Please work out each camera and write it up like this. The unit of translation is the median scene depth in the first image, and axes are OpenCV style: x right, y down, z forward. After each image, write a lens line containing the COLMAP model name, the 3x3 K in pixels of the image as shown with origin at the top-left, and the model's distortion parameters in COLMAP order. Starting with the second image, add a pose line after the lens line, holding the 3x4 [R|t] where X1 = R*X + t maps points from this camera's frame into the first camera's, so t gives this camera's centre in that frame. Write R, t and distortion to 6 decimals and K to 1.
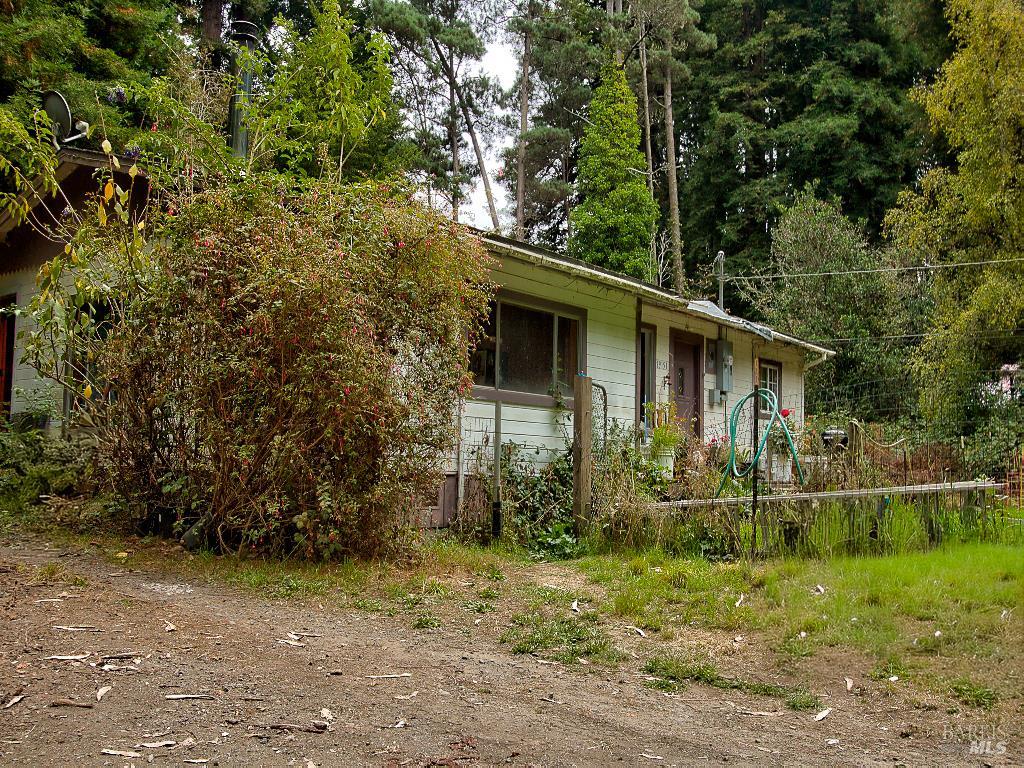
lens RADIAL K [[1014.7, 0, 512.0], [0, 1014.7, 384.0], [0, 0, 1]] dist [0.091315, -0.243136]
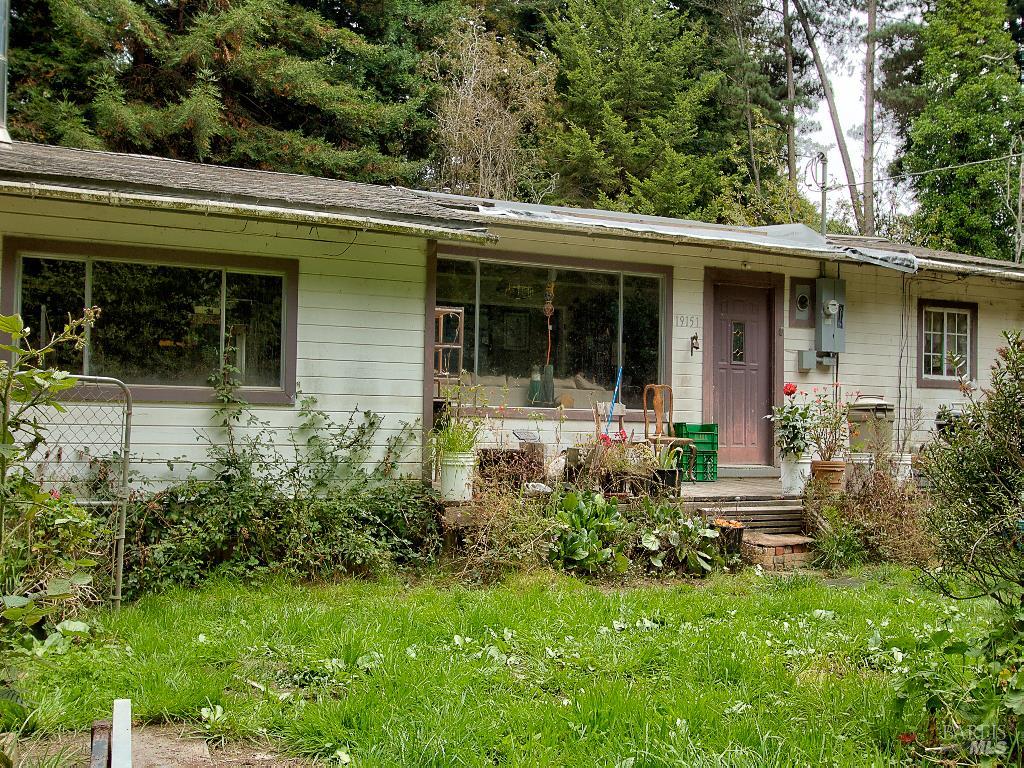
lens RADIAL K [[1014.7, 0, 512.0], [0, 1014.7, 384.0], [0, 0, 1]] dist [0.091315, -0.243136]
pose [[0.881609, -0.025649, -0.471283, 0.347873], [0.044863, 0.998555, 0.029576, -0.001491], [0.469844, -0.047218, 0.881486, 0.291193]]
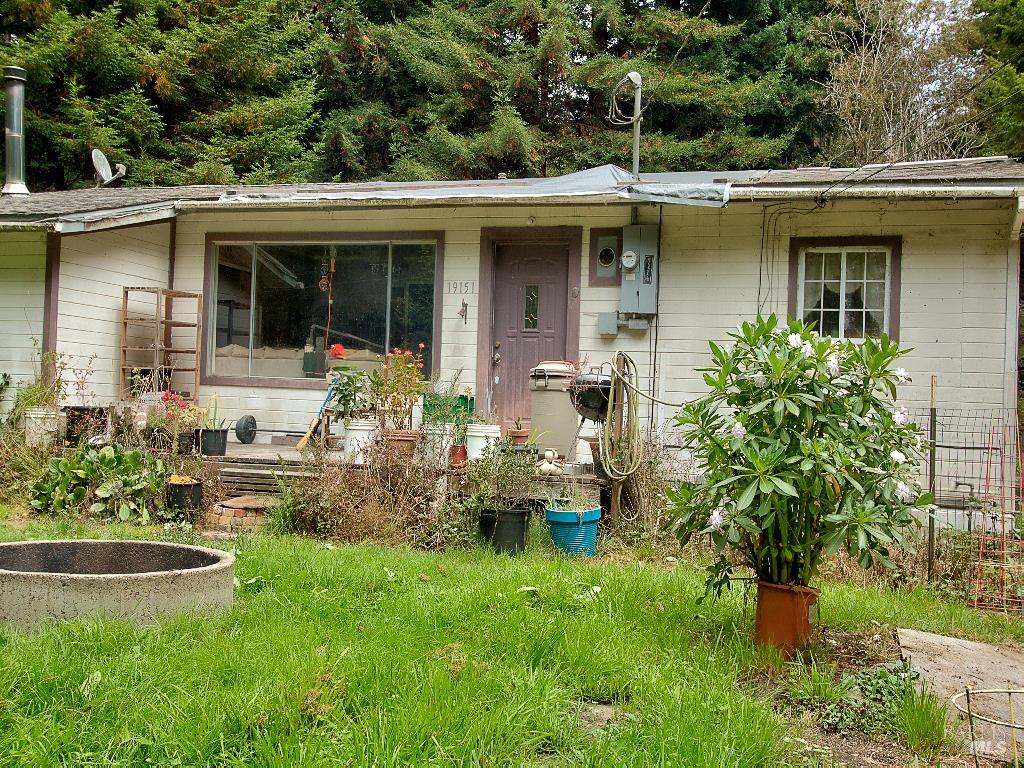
lens RADIAL K [[1014.7, 0, 512.0], [0, 1014.7, 384.0], [0, 0, 1]] dist [0.091315, -0.243136]
pose [[0.354244, -0.032167, -0.934600, 0.726095], [0.052892, 0.998498, -0.014319, 0.051807], [0.933656, -0.044360, 0.355413, 0.732609]]
